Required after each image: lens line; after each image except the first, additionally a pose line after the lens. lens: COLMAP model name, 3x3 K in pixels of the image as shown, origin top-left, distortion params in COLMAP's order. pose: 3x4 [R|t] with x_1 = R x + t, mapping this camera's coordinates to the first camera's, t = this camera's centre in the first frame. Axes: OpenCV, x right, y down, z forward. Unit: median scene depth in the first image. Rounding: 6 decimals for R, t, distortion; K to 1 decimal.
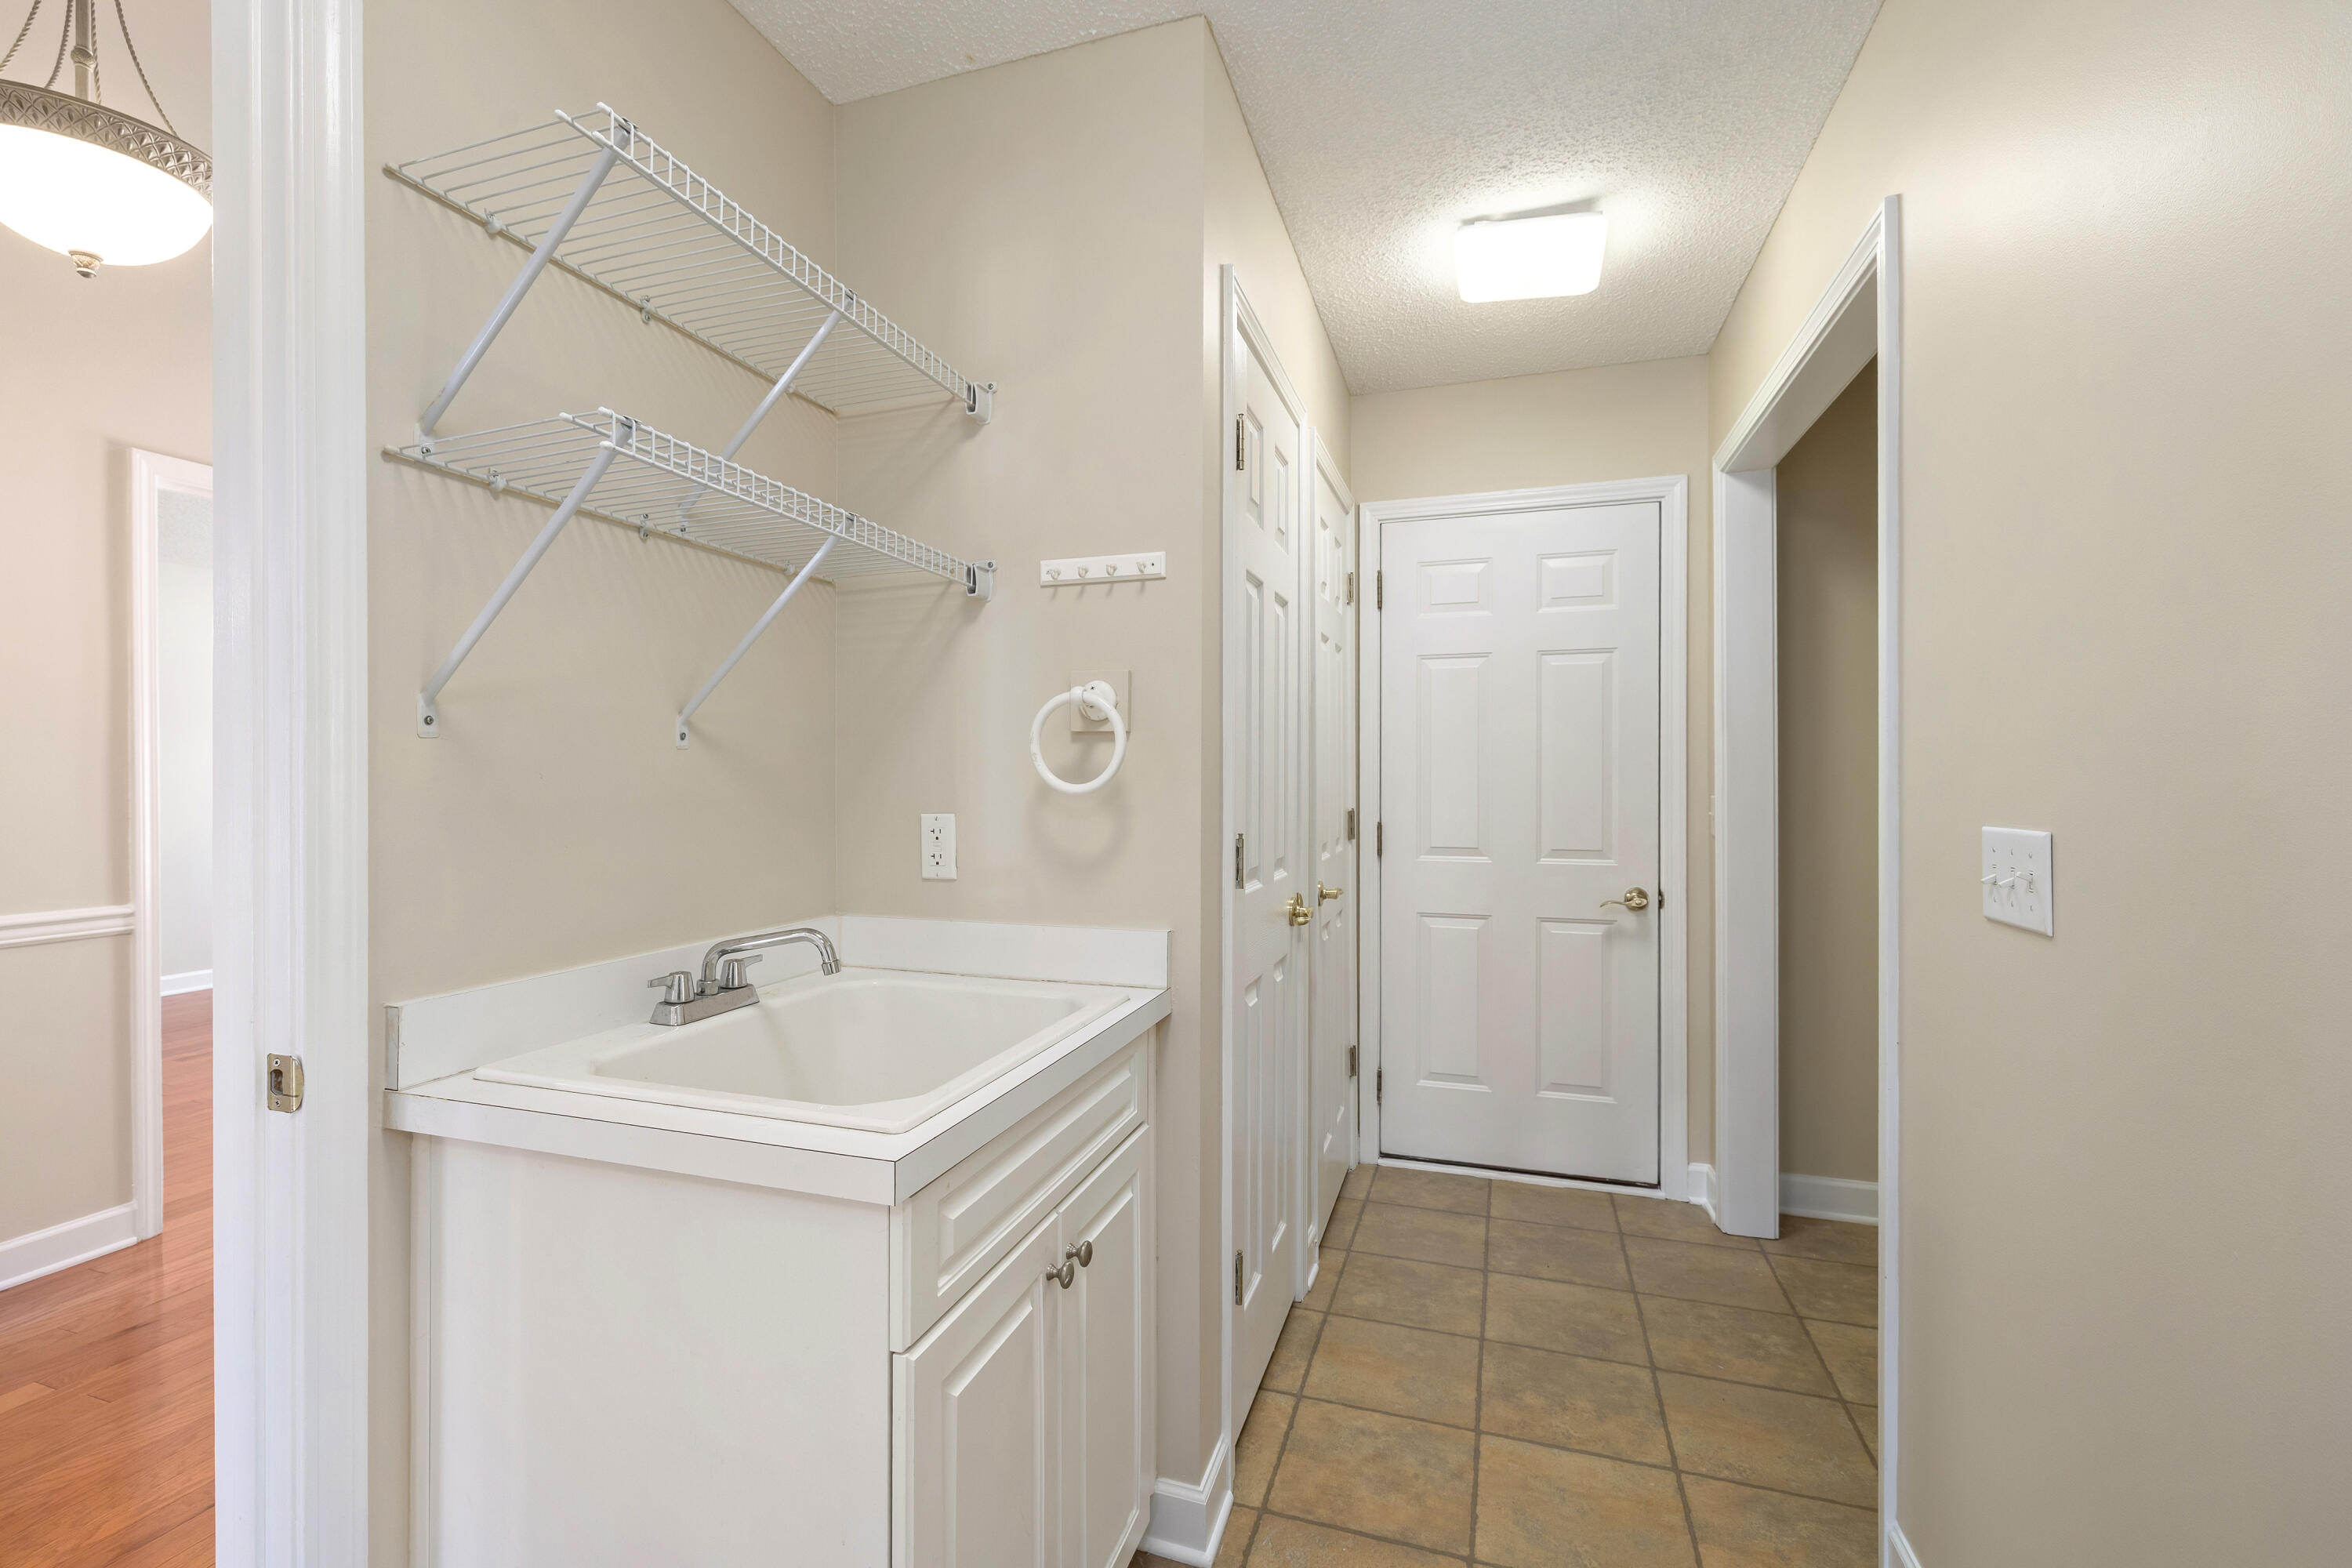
lens RADIAL K [[1013.9, 0, 1177.7], [0, 1013.9, 779.9], [0, 0, 1]] dist [0.015928, 0.000009]
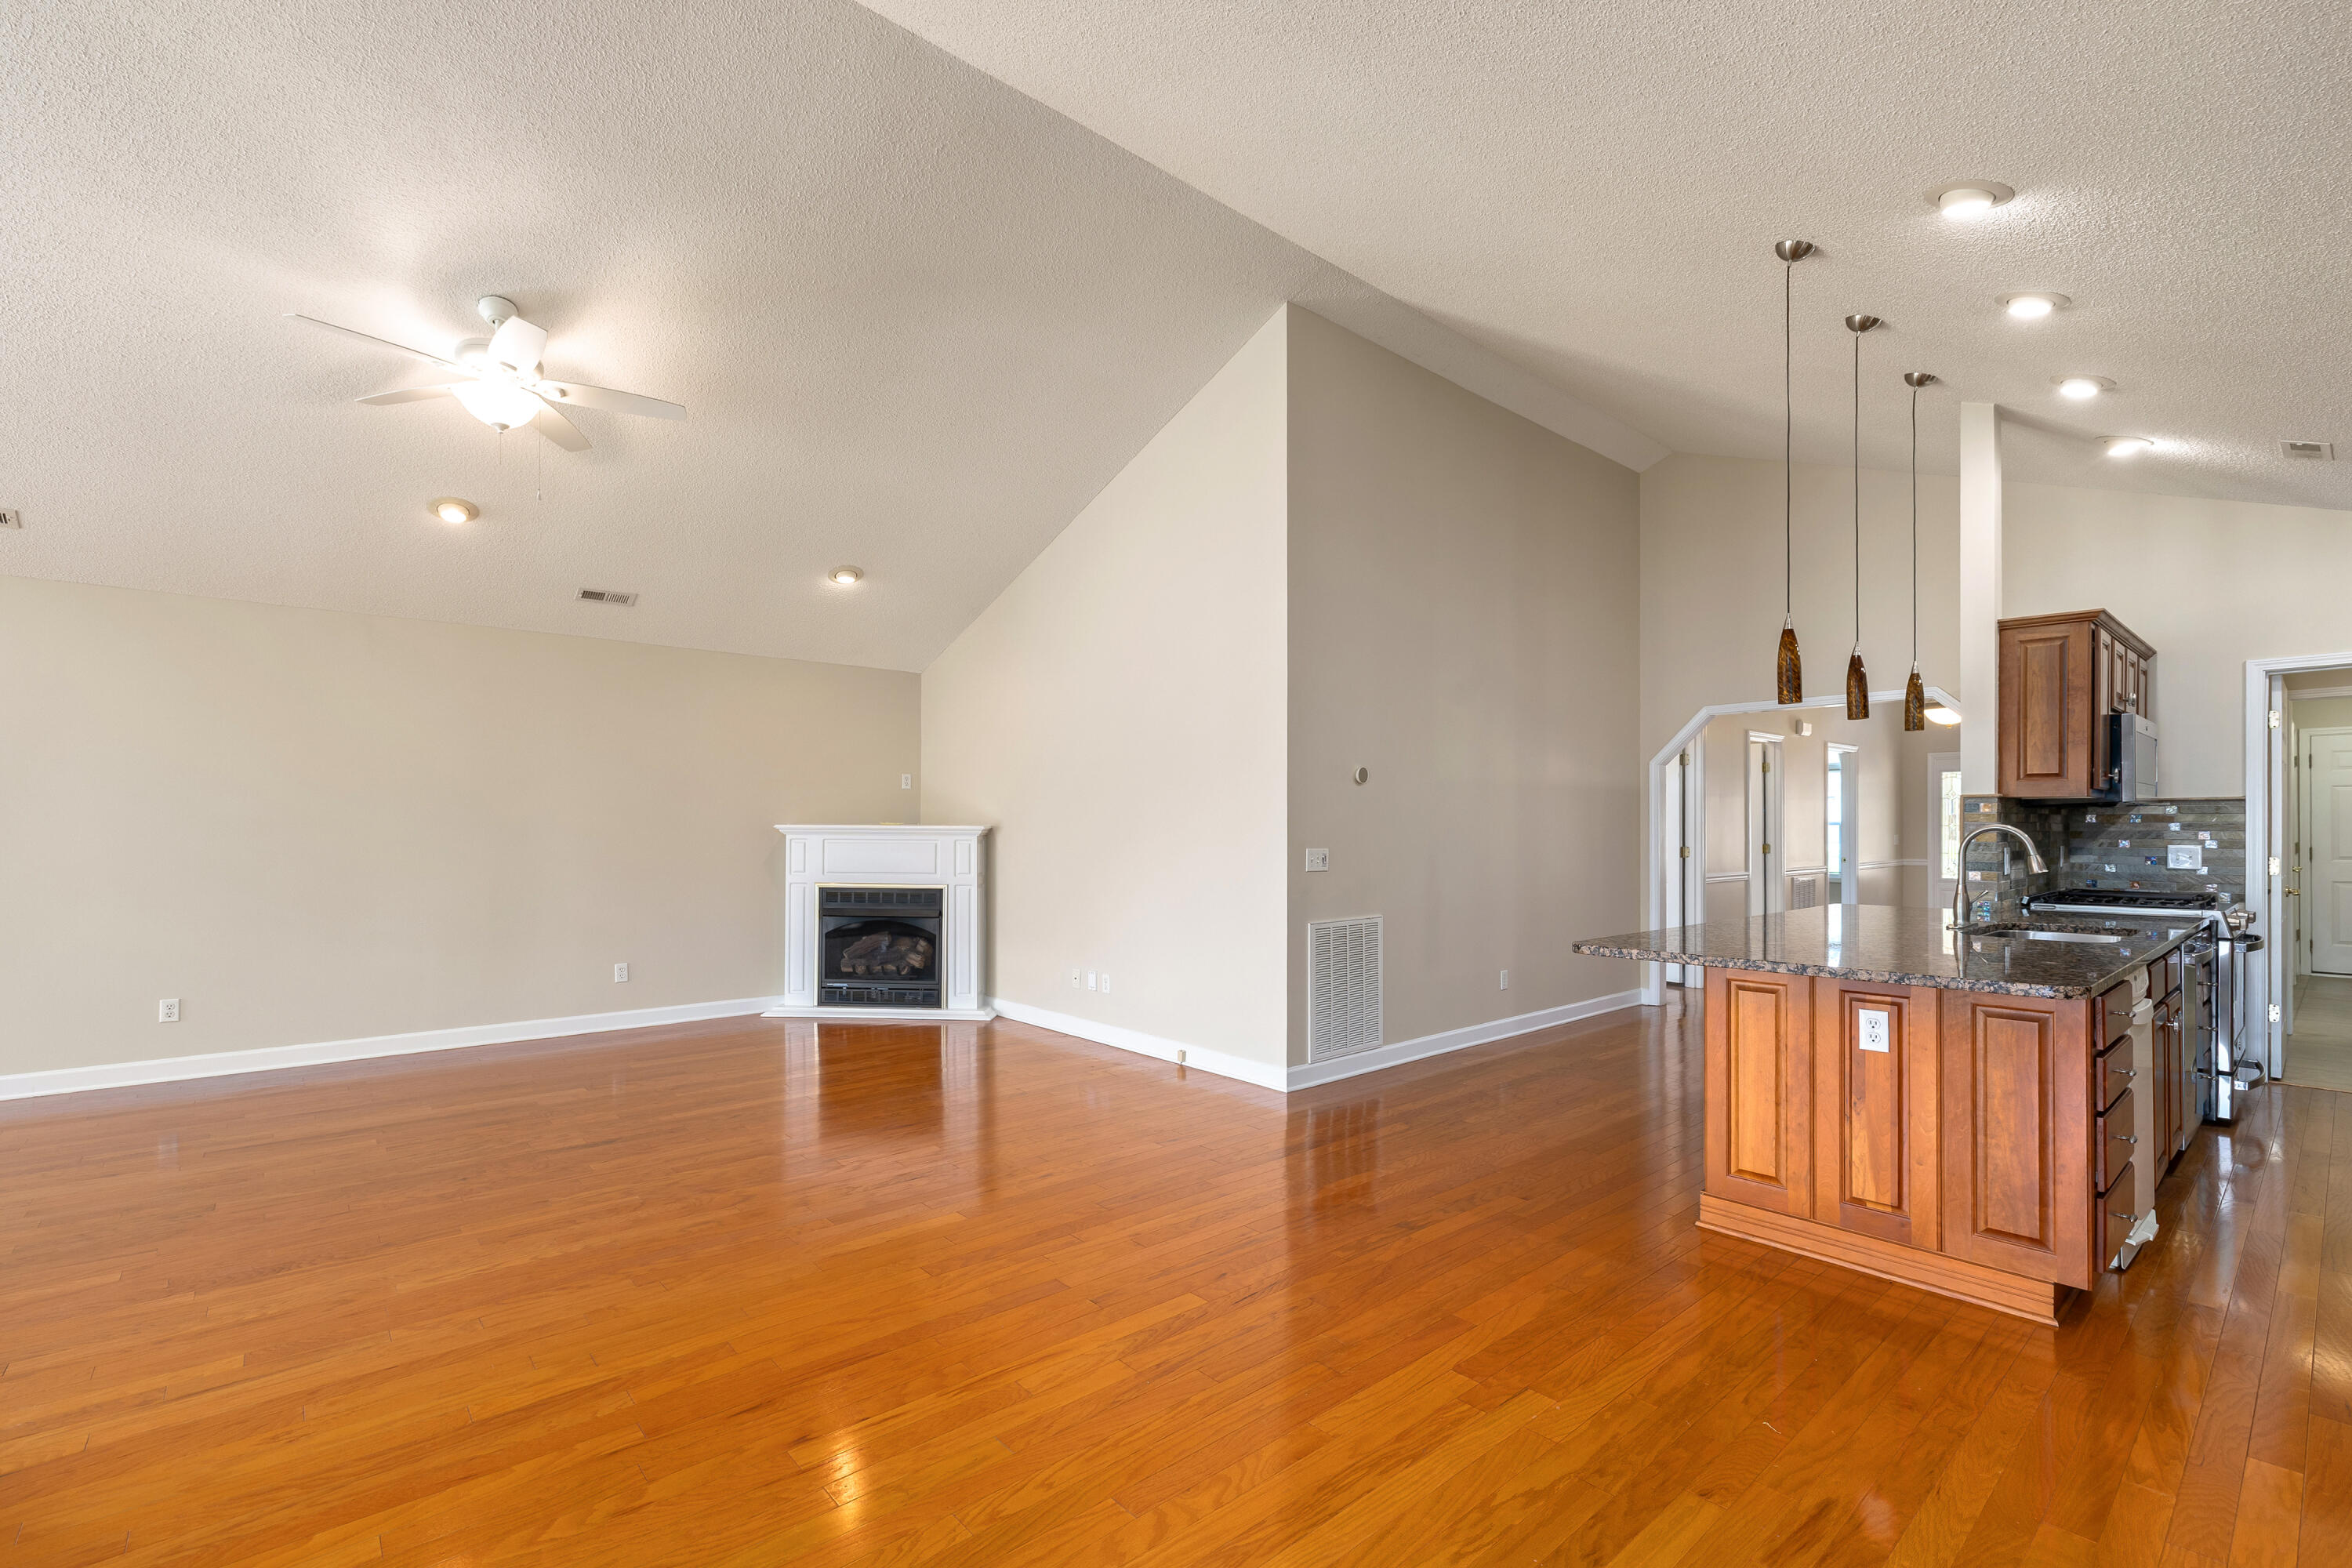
lens RADIAL K [[1013.9, 0, 1175.9], [0, 1013.9, 804.1], [0, 0, 1]] dist [0.015928, 0.000009]
pose [[0.855033, -0.001905, -0.518570, -1.433542], [-0.003150, 0.999956, -0.008867, -0.059124], [0.518563, 0.009215, 0.854989, -4.367418]]
